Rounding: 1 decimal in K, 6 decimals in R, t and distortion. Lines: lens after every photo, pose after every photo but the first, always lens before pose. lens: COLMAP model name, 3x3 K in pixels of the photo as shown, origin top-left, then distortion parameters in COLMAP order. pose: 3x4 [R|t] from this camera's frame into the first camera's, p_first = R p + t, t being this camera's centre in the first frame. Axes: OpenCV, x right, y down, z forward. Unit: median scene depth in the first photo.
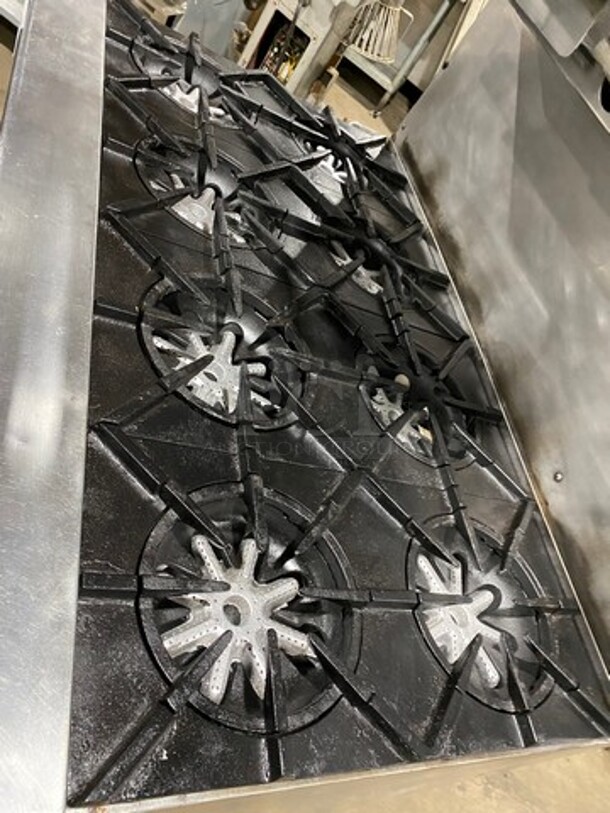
lens RADIAL K [[628.1, 0, 317.0], [0, 628.1, 399.1], [0, 0, 1]] dist [0.007274, -0.001053]
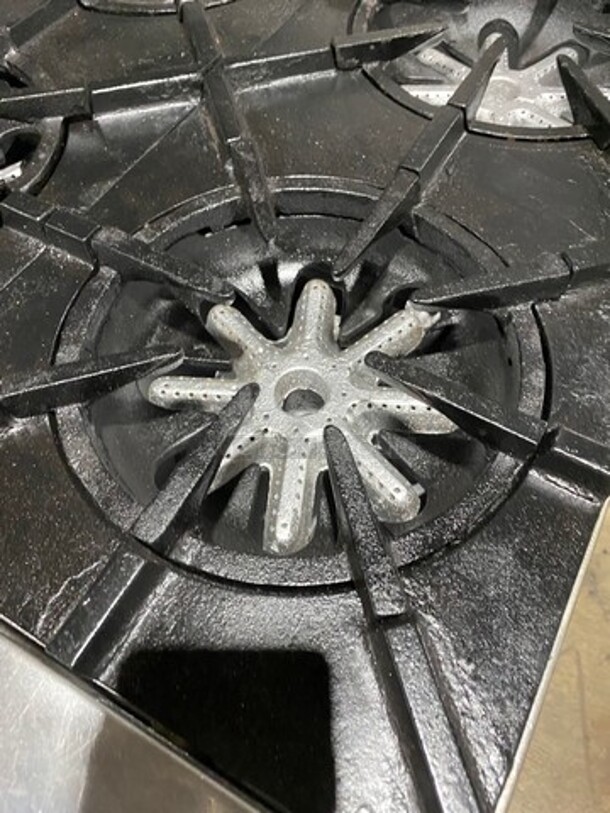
lens RADIAL K [[628.1, 0, 317.0], [0, 628.1, 399.1], [0, 0, 1]] dist [0.007274, -0.001053]
pose [[0.533846, -0.834889, -0.134047, -0.049276], [0.814157, 0.464692, 0.348151, 0.153615], [-0.228377, -0.294994, 0.927805, 0.470175]]
